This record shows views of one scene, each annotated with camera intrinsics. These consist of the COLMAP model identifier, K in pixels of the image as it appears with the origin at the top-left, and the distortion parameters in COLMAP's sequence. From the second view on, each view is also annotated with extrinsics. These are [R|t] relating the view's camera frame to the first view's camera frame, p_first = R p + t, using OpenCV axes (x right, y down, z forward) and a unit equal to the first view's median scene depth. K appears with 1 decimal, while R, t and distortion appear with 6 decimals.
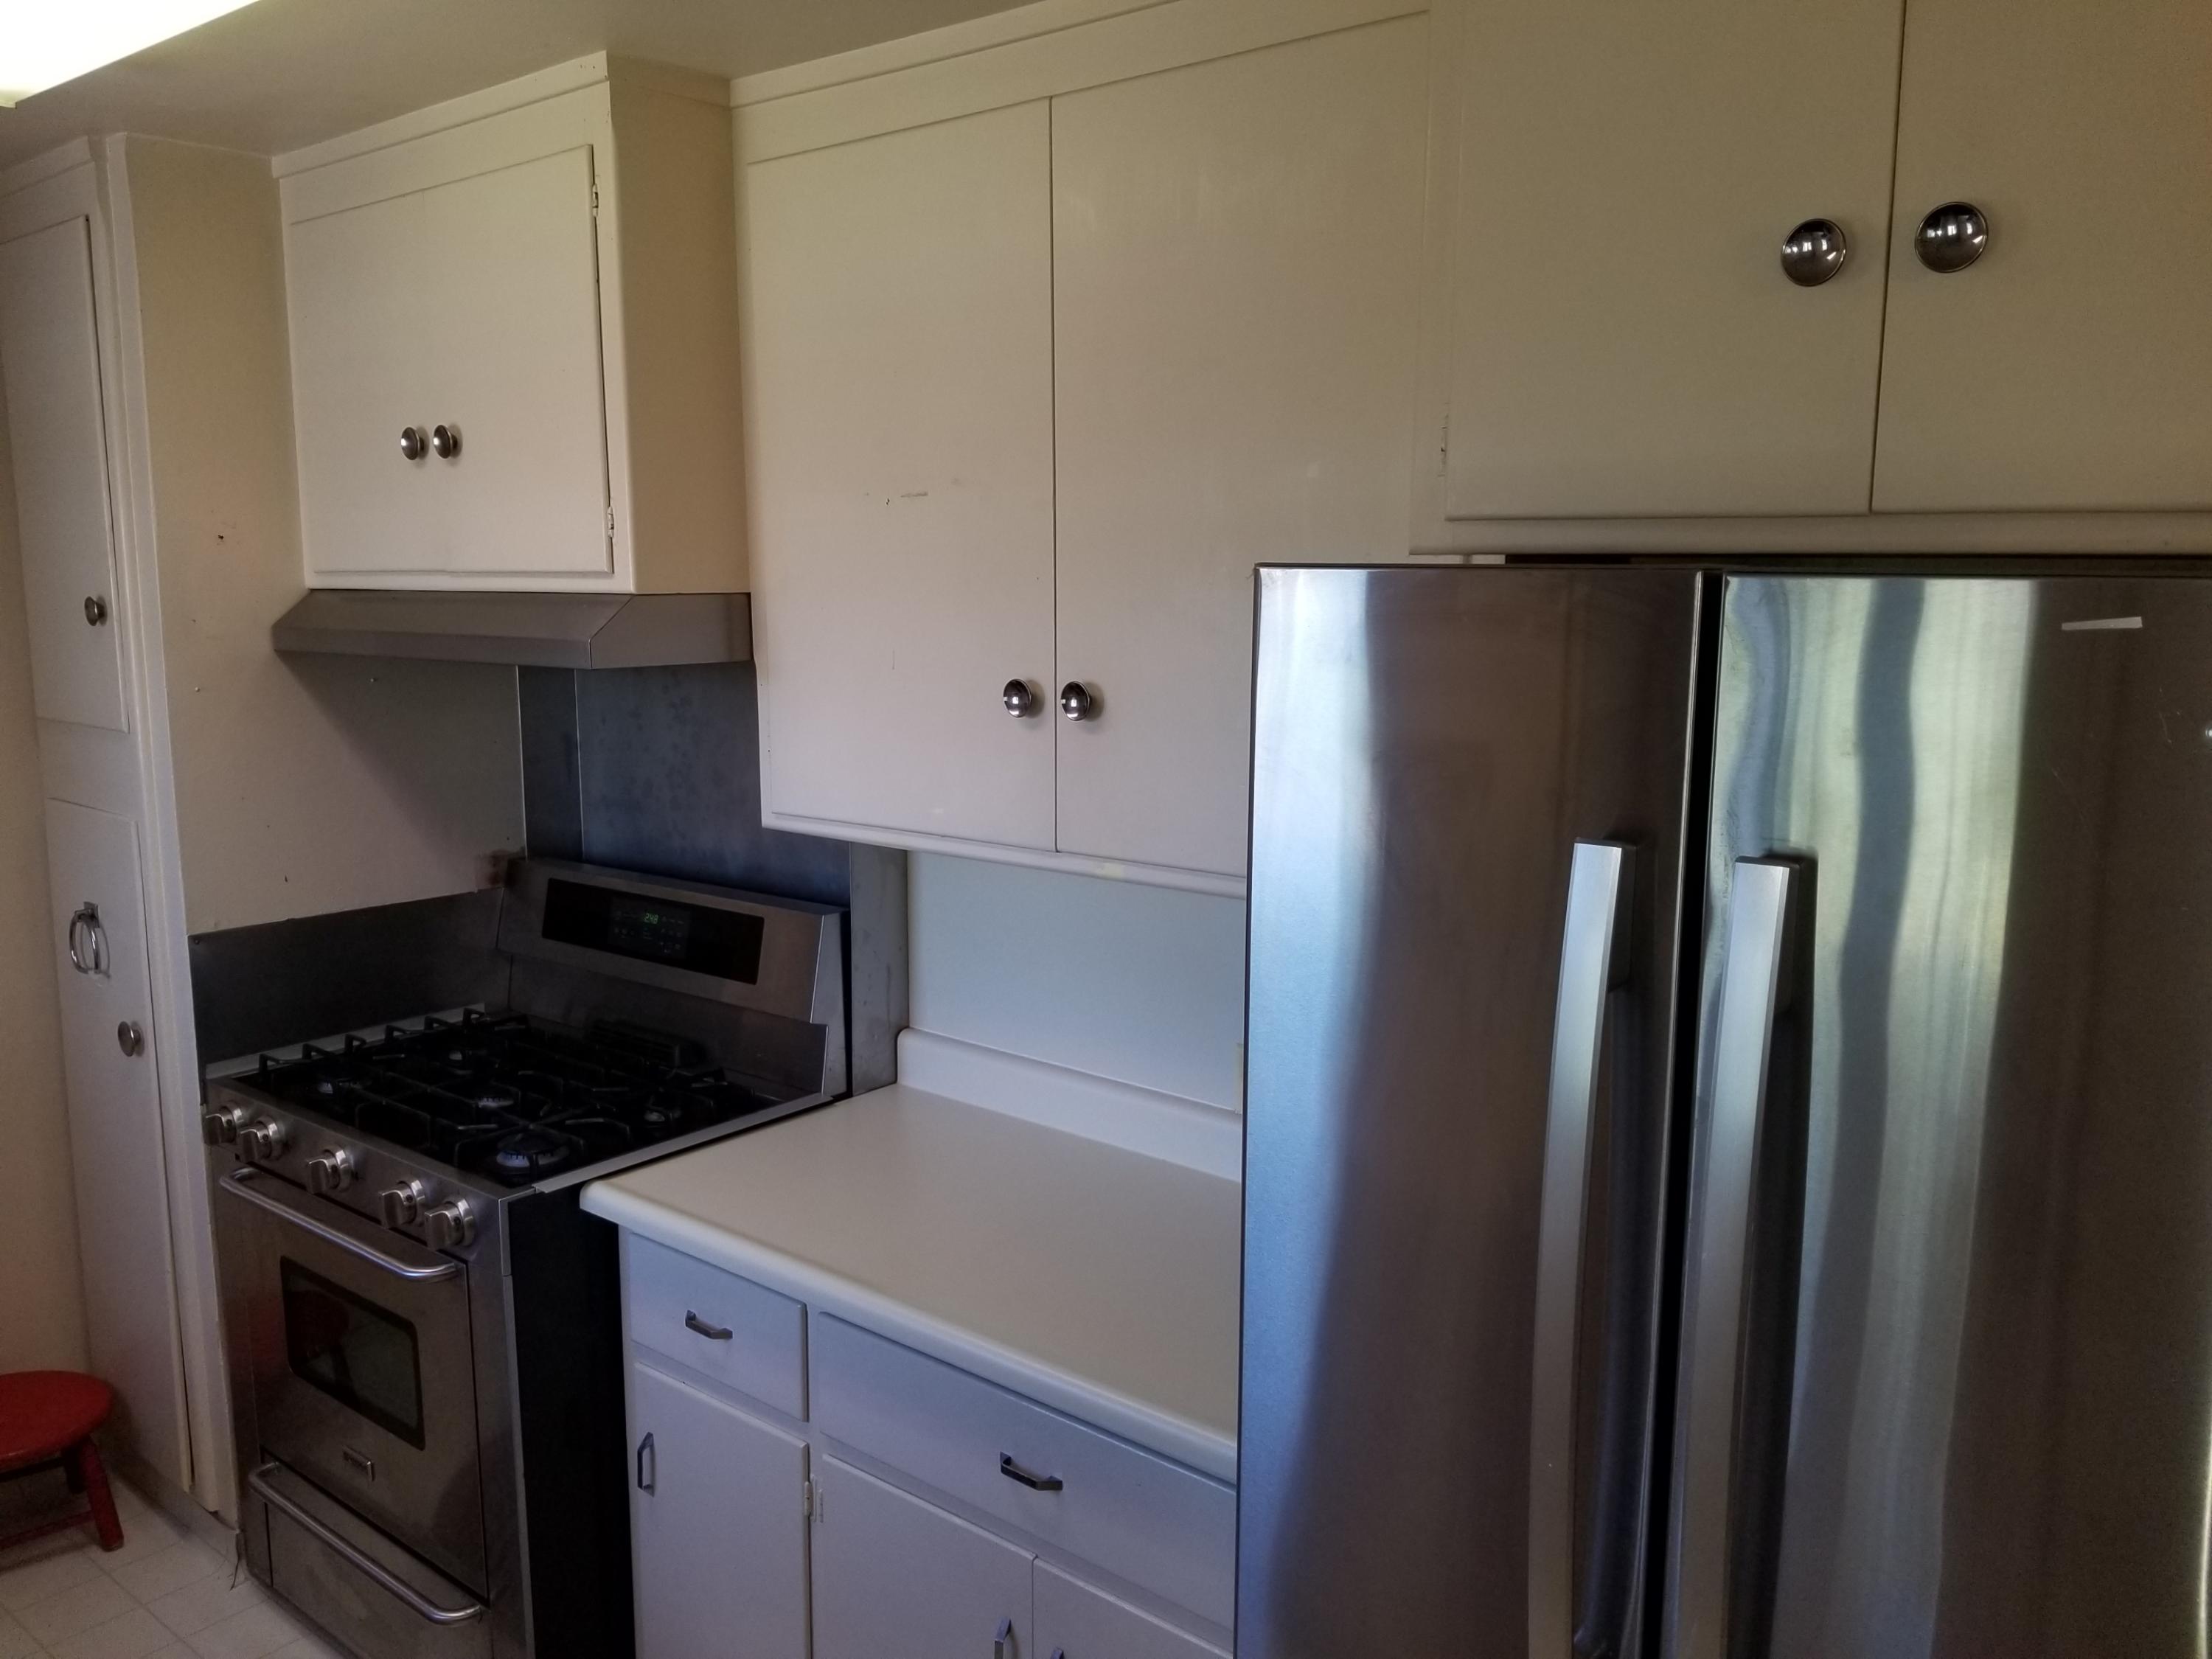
lens RADIAL K [[1719.4, 0, 1069.5], [0, 1719.4, 801.2], [0, 0, 1]] dist [0.087446, -0.135423]
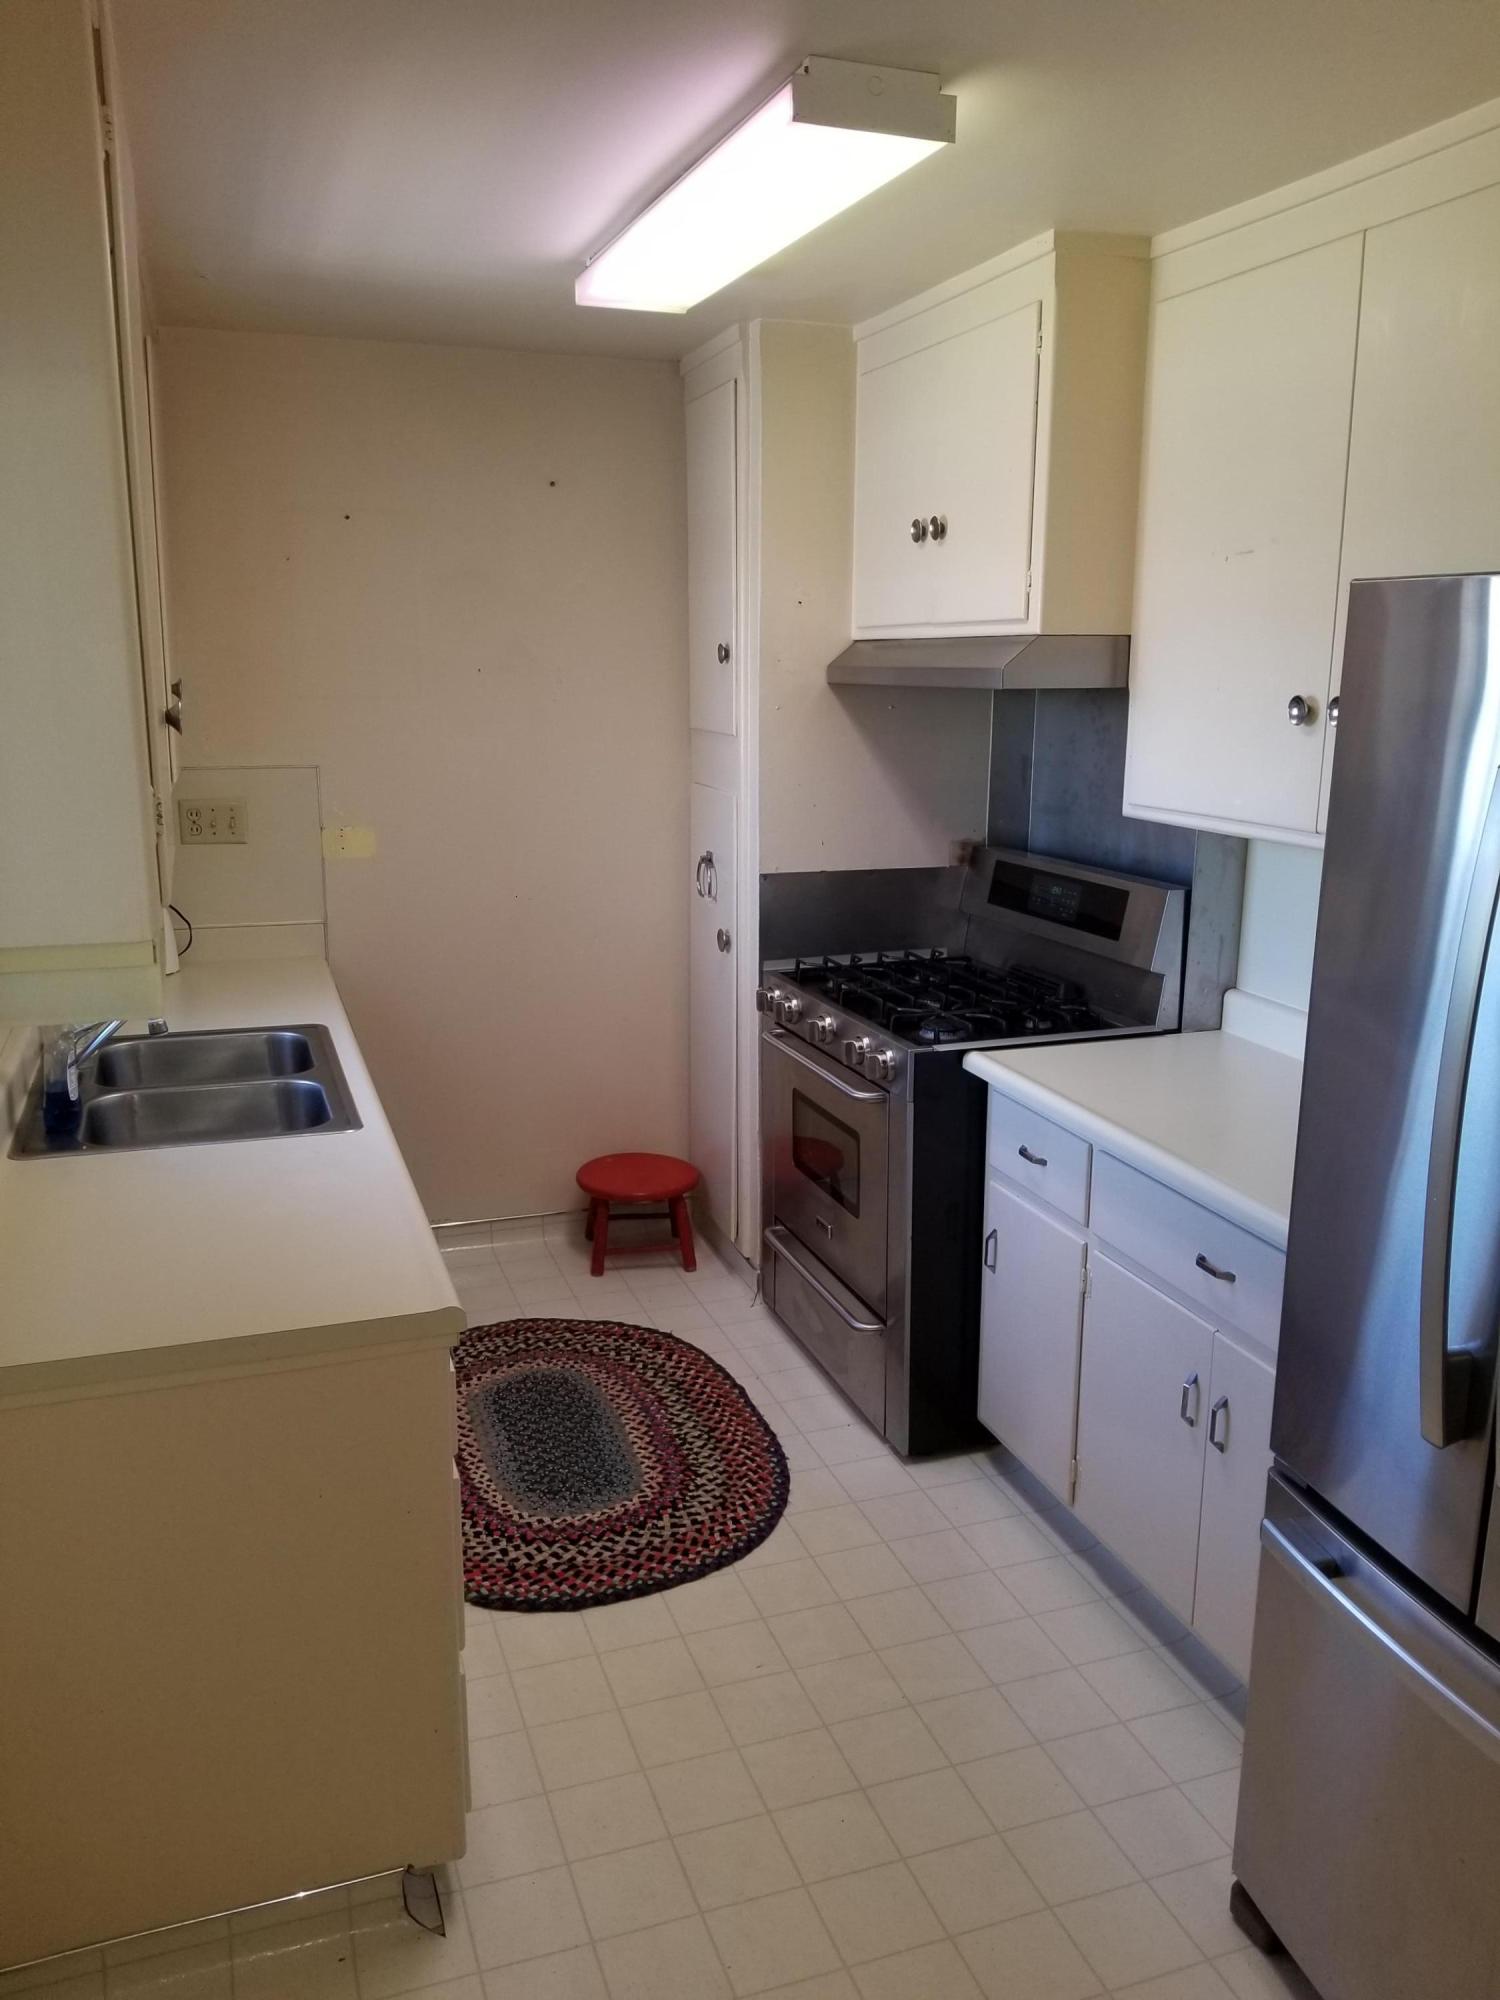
lens RADIAL K [[1552.6, 0, 750.0], [0, 1552.6, 1000.0], [0, 0, 1]] dist [0.091289, -0.151574]
pose [[0.861119, 0.118420, -0.494420, 0.175509], [-0.078802, 0.991831, 0.100309, 0.054643], [0.502260, -0.047417, 0.863416, -0.181110]]
